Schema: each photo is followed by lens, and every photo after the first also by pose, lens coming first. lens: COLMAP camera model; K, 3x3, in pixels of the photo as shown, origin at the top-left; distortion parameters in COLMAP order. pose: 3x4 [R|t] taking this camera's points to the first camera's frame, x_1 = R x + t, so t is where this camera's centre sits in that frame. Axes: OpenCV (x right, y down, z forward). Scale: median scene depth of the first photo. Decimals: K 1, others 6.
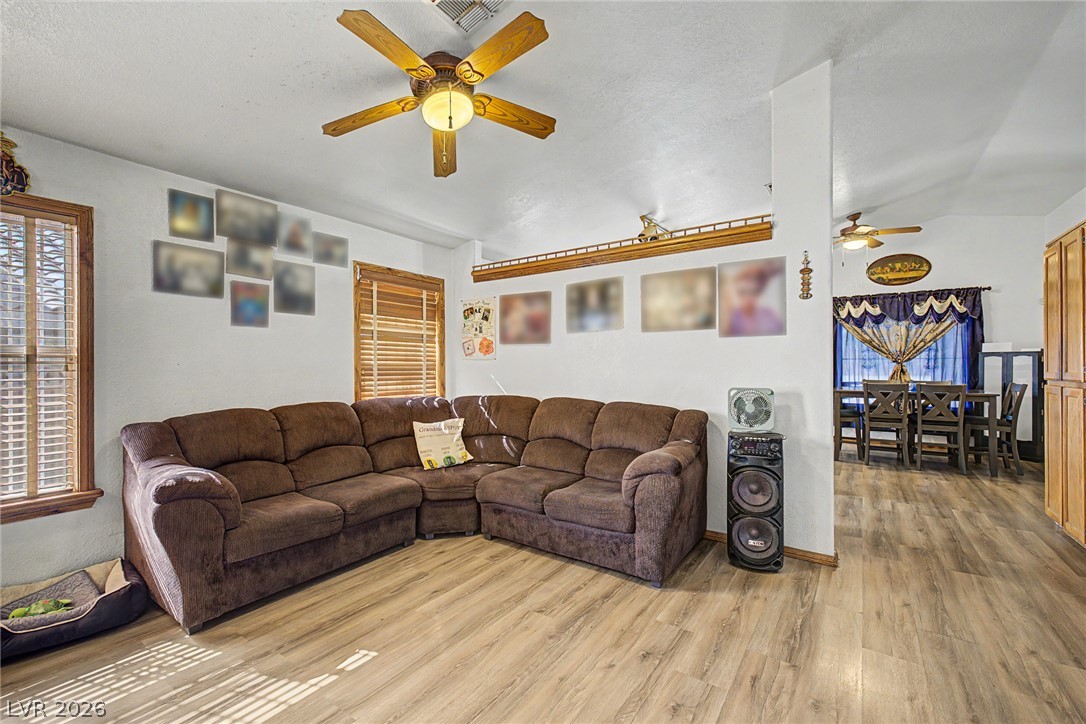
lens RADIAL K [[458.4, 0, 538.3], [0, 458.4, 364.6], [0, 0, 1]] dist [0.008263, 0.000017]
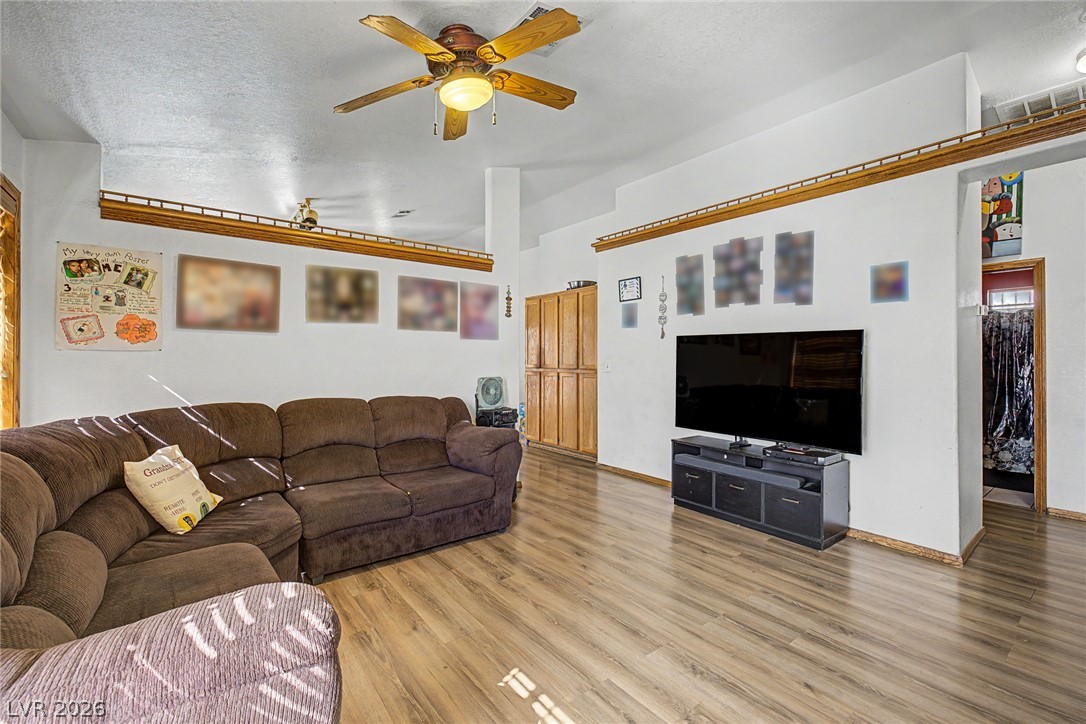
lens RADIAL K [[454.7, 0, 543.0], [0, 454.7, 362.0], [0, 0, 1]] dist [-0.001186, -0.000088]
pose [[0.288873, 0.000761, 0.957367, -0.678387], [-0.002748, 0.999996, 0.000034, 0.003401], [-0.957363, -0.002641, 0.288874, 0.380937]]
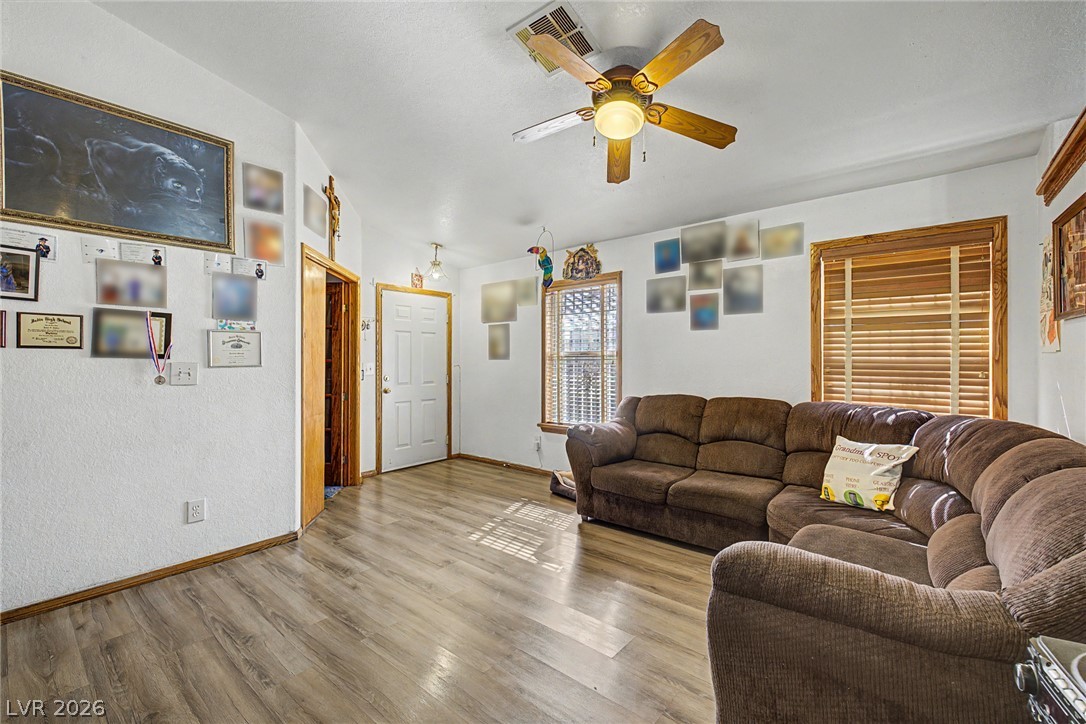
lens RADIAL K [[458.4, 0, 538.3], [0, 458.4, 364.6], [0, 0, 1]] dist [0.008263, 0.000017]
pose [[-0.091460, 0.011554, -0.995742, 0.565718], [-0.000583, 0.999932, 0.011656, -0.003483], [0.995809, 0.001646, -0.091447, 0.598638]]
